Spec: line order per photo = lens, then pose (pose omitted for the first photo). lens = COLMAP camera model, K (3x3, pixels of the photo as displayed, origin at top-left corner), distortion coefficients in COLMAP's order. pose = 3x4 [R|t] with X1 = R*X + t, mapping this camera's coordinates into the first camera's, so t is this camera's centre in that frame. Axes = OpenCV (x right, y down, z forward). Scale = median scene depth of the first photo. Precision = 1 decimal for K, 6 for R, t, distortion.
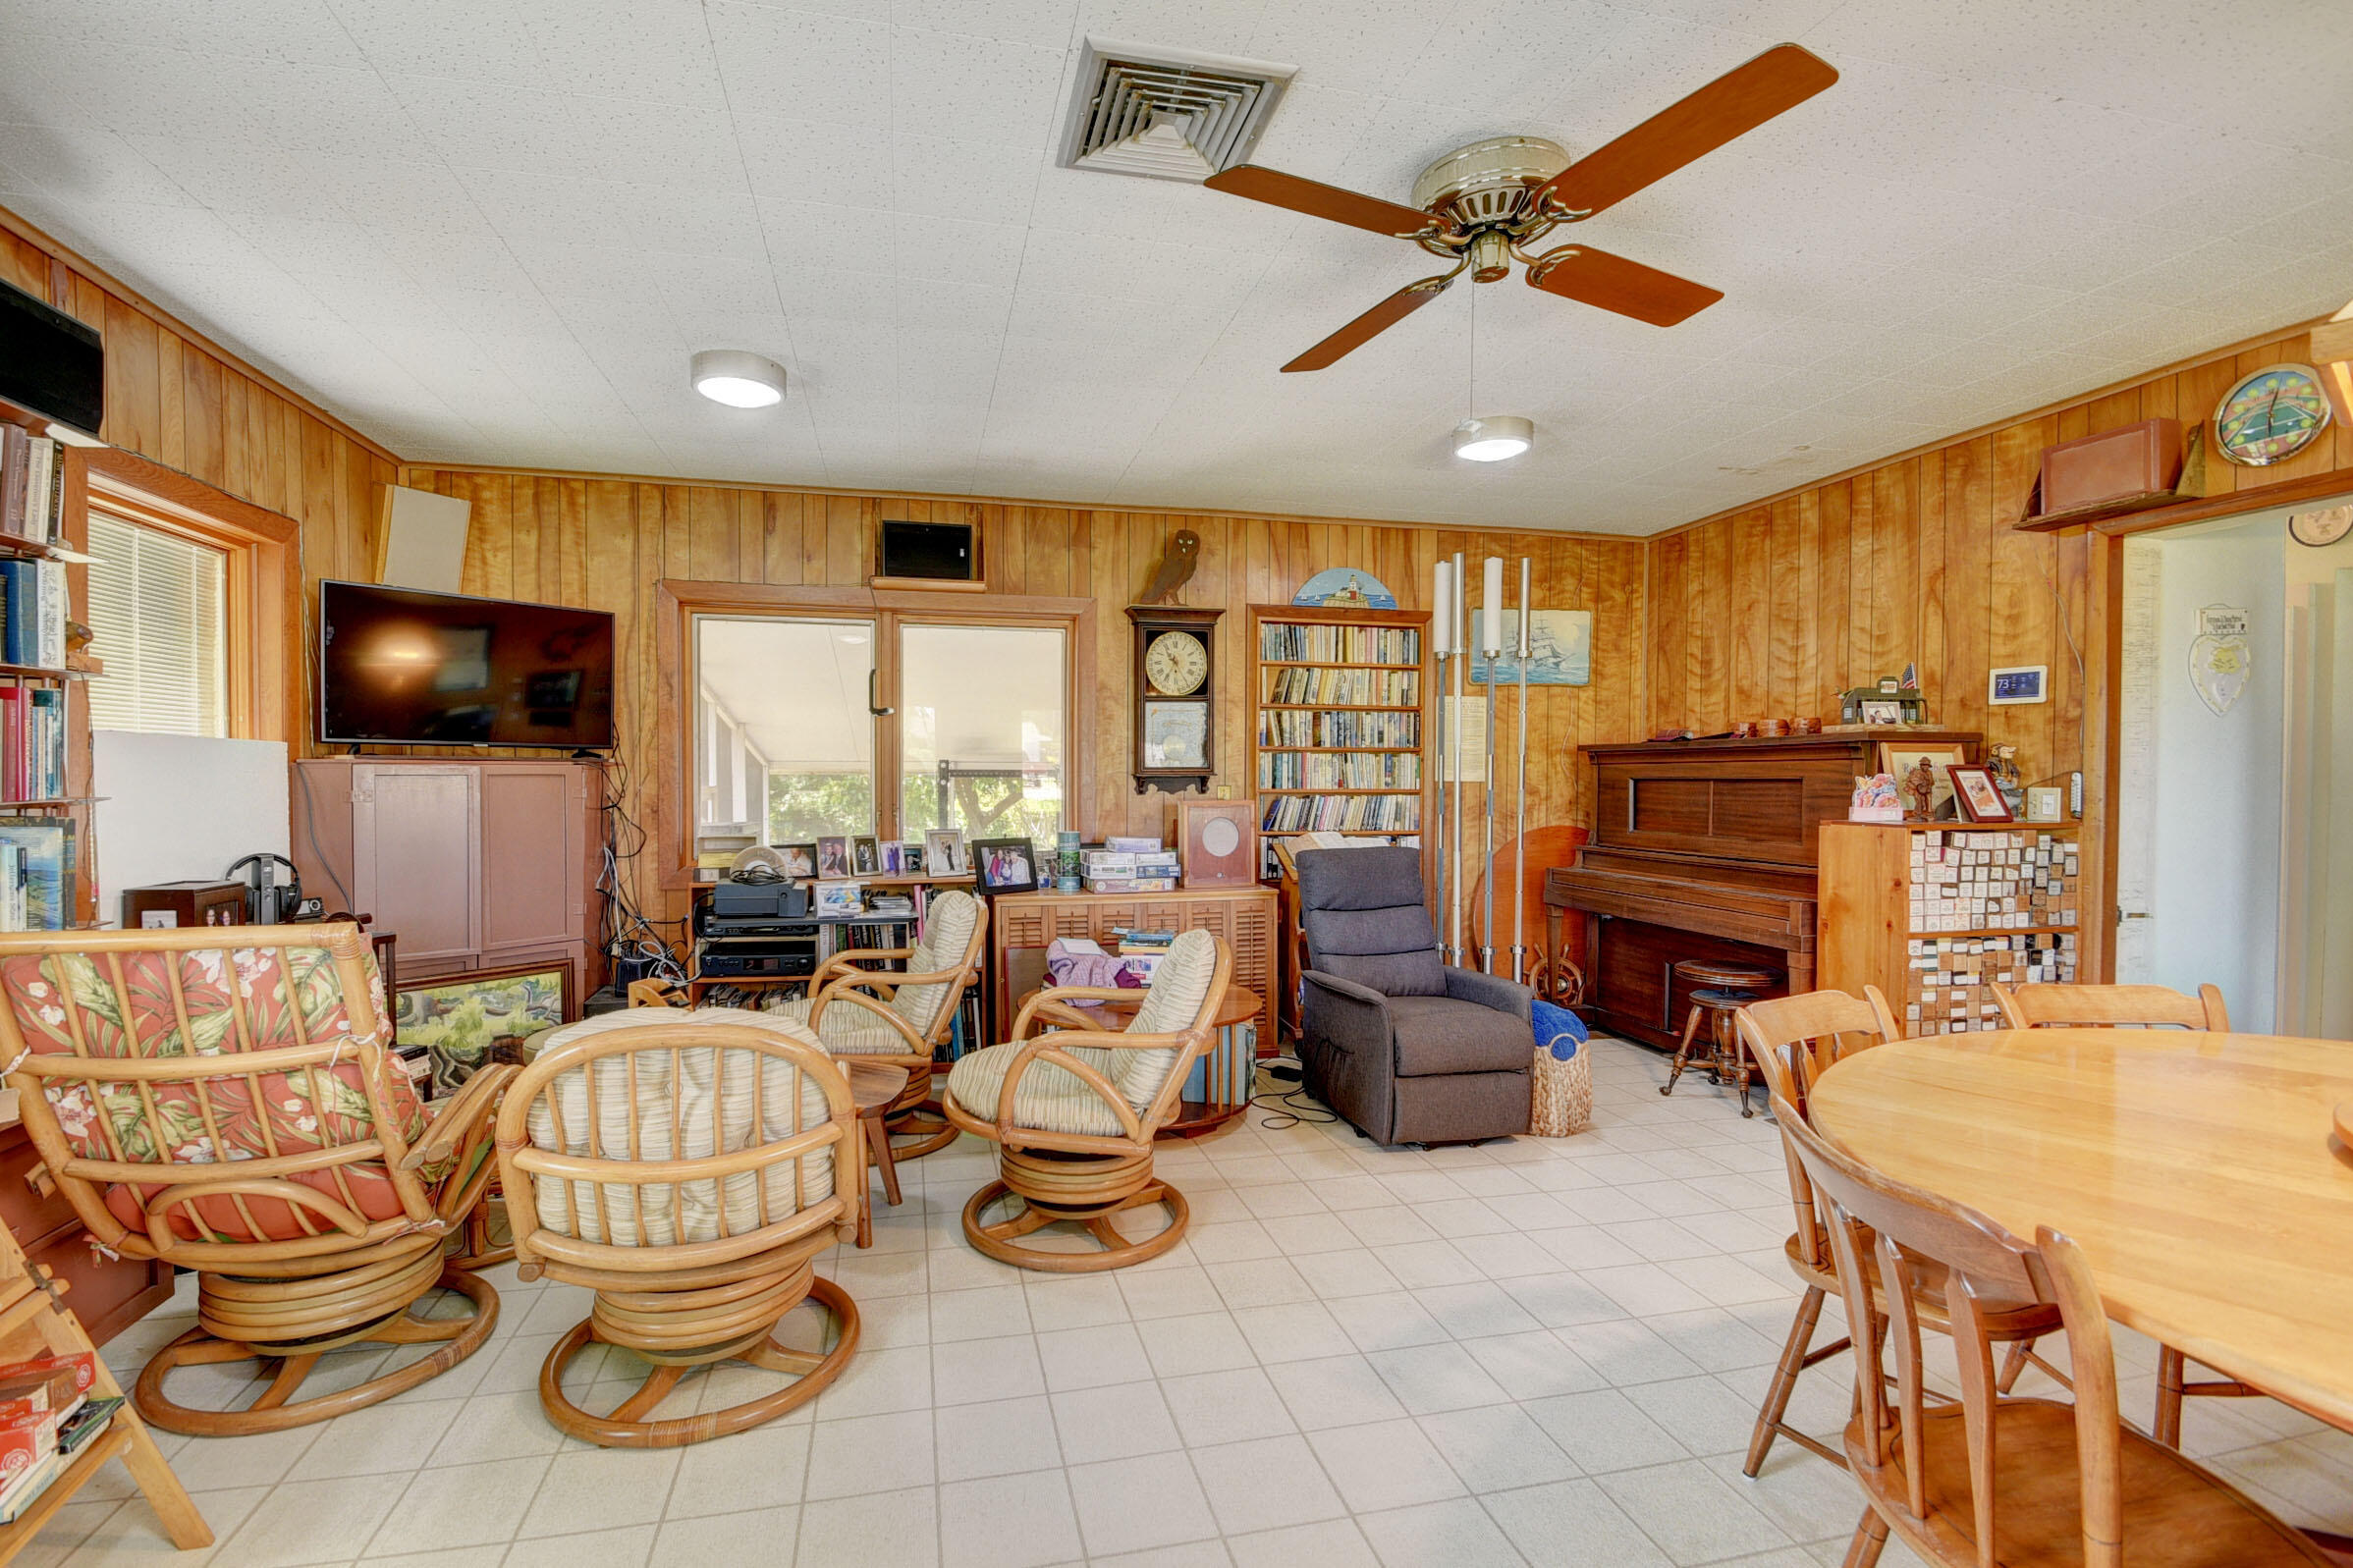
lens RADIAL K [[1036.1, 0, 1131.9], [0, 1036.1, 800.0], [0, 0, 1]] dist [0.012065, -0.016673]
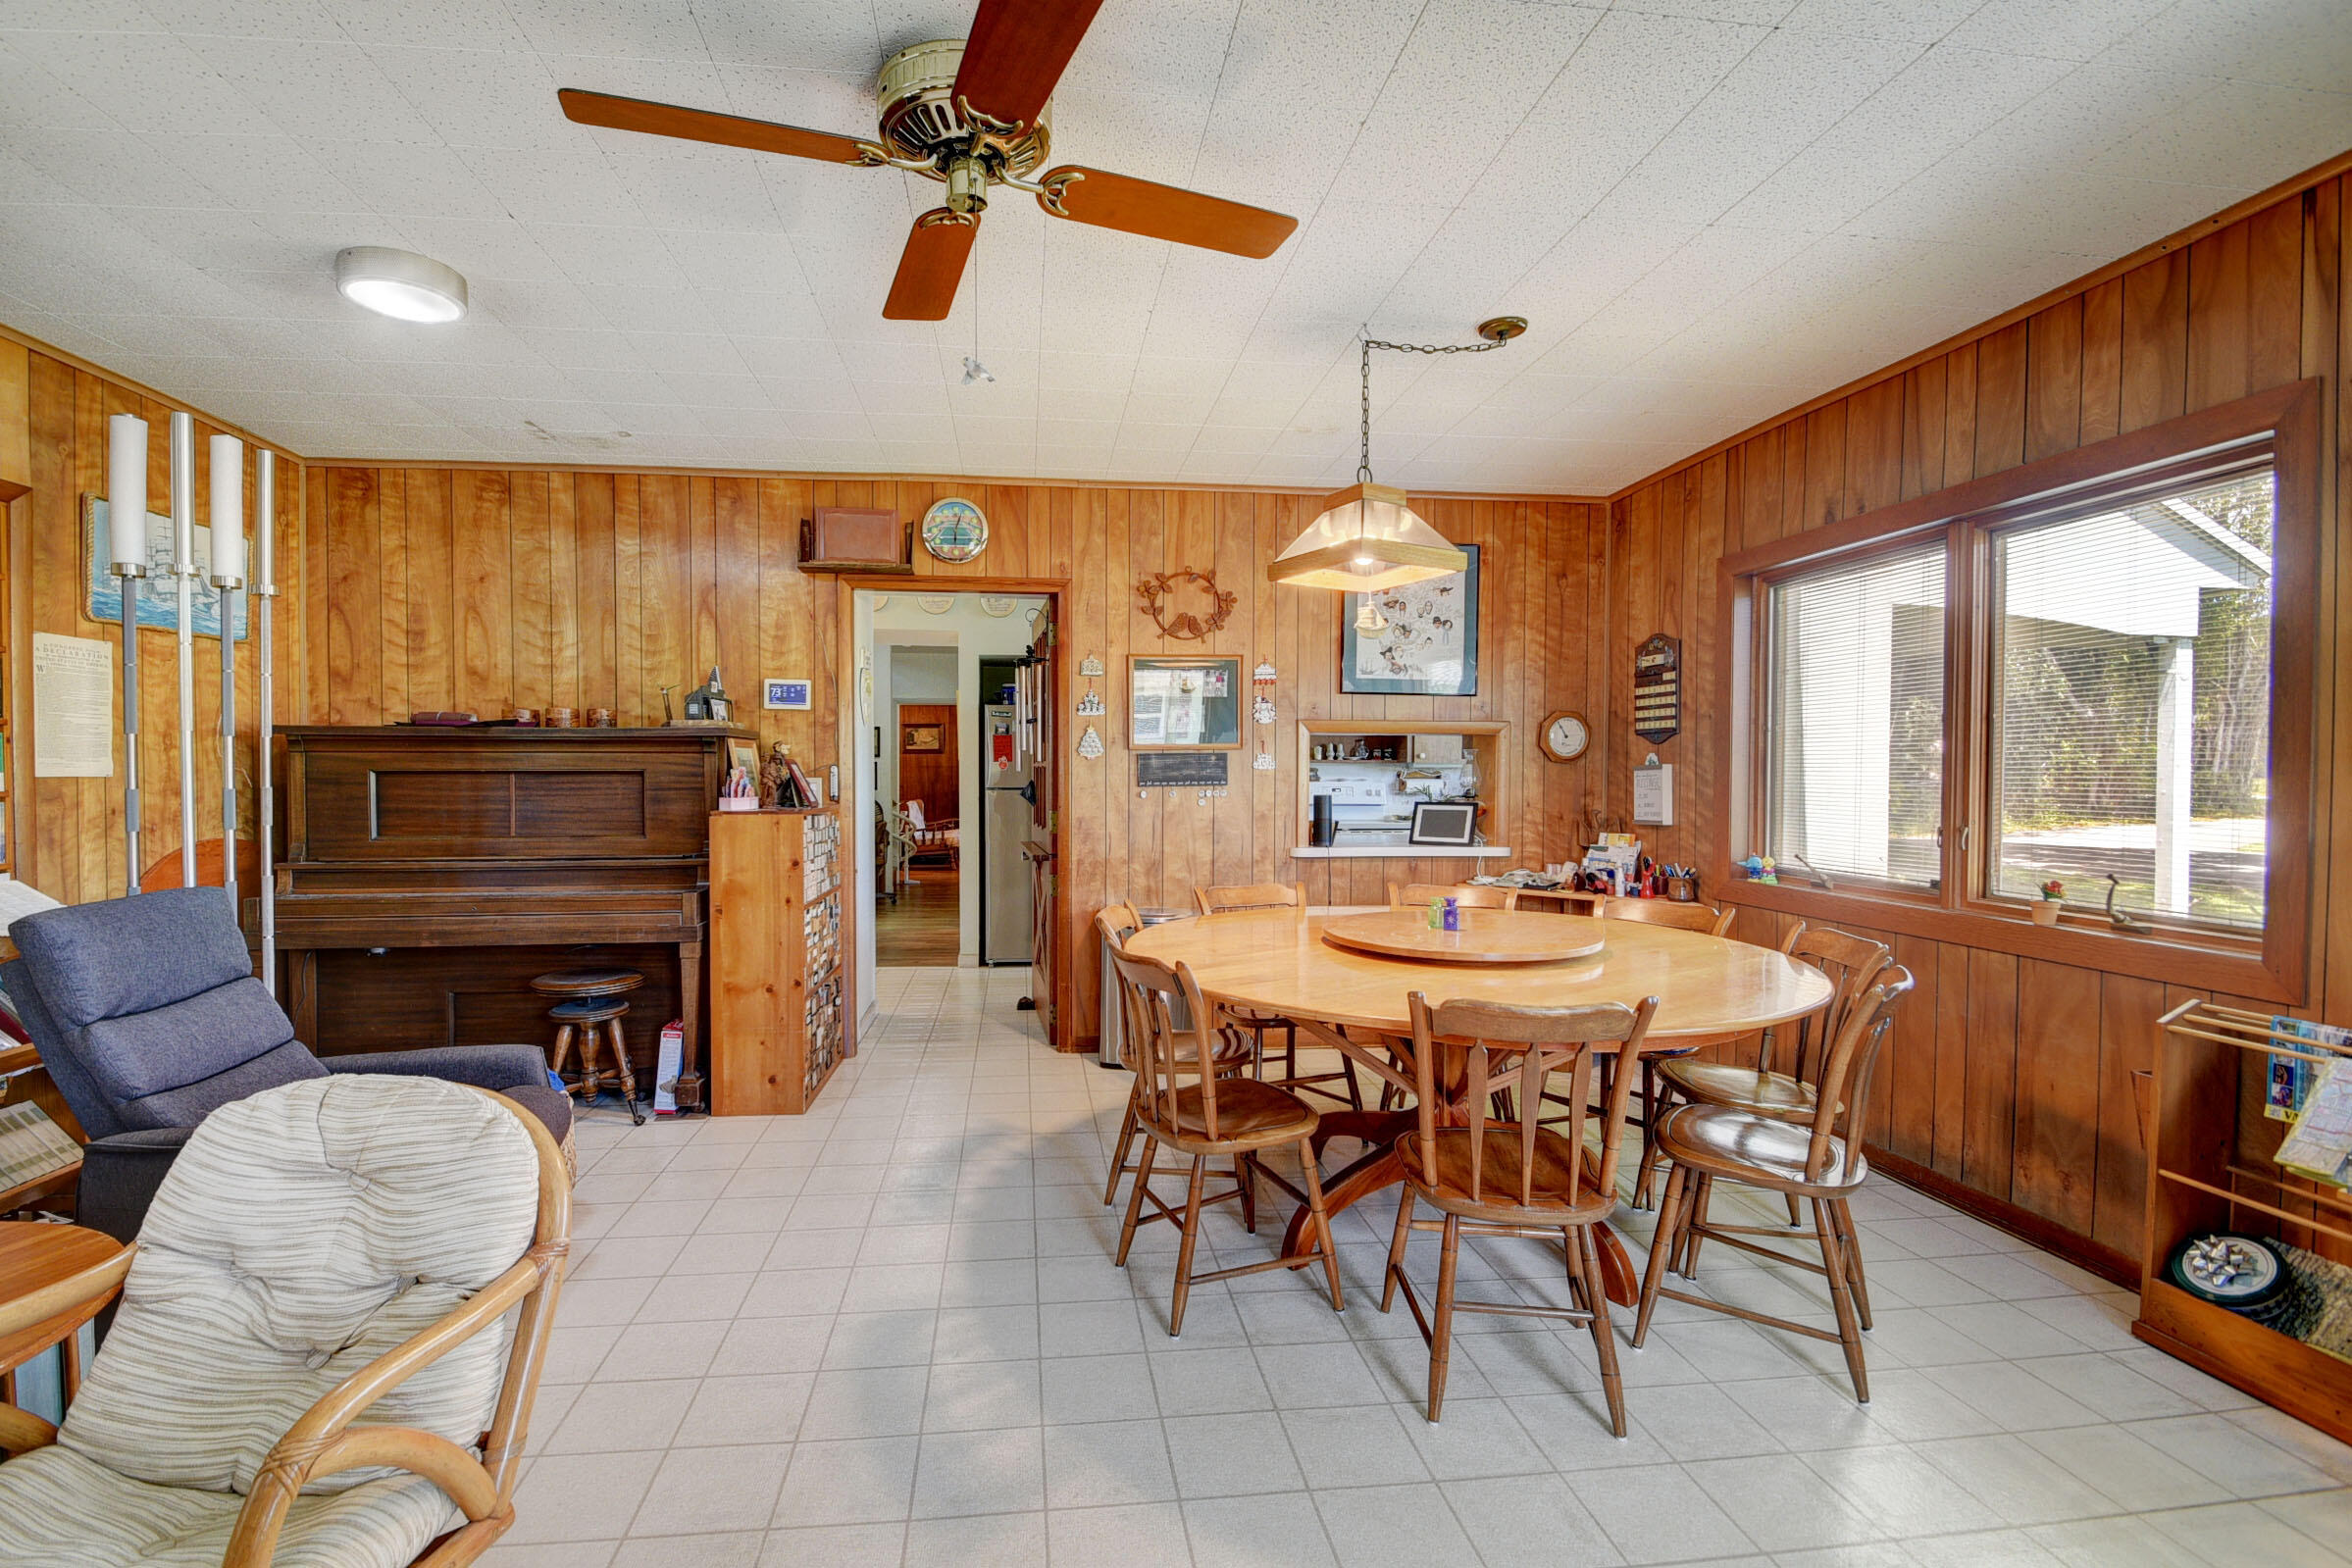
lens RADIAL K [[1035.6, 0, 1131.4], [0, 1035.6, 800.0], [0, 0, 1]] dist [0.012065, -0.016673]
pose [[0.100252, -0.029166, 0.994535, -0.280182], [0.021101, 0.999408, 0.027182, -0.009499], [-0.994738, 0.018260, 0.100808, 0.411438]]
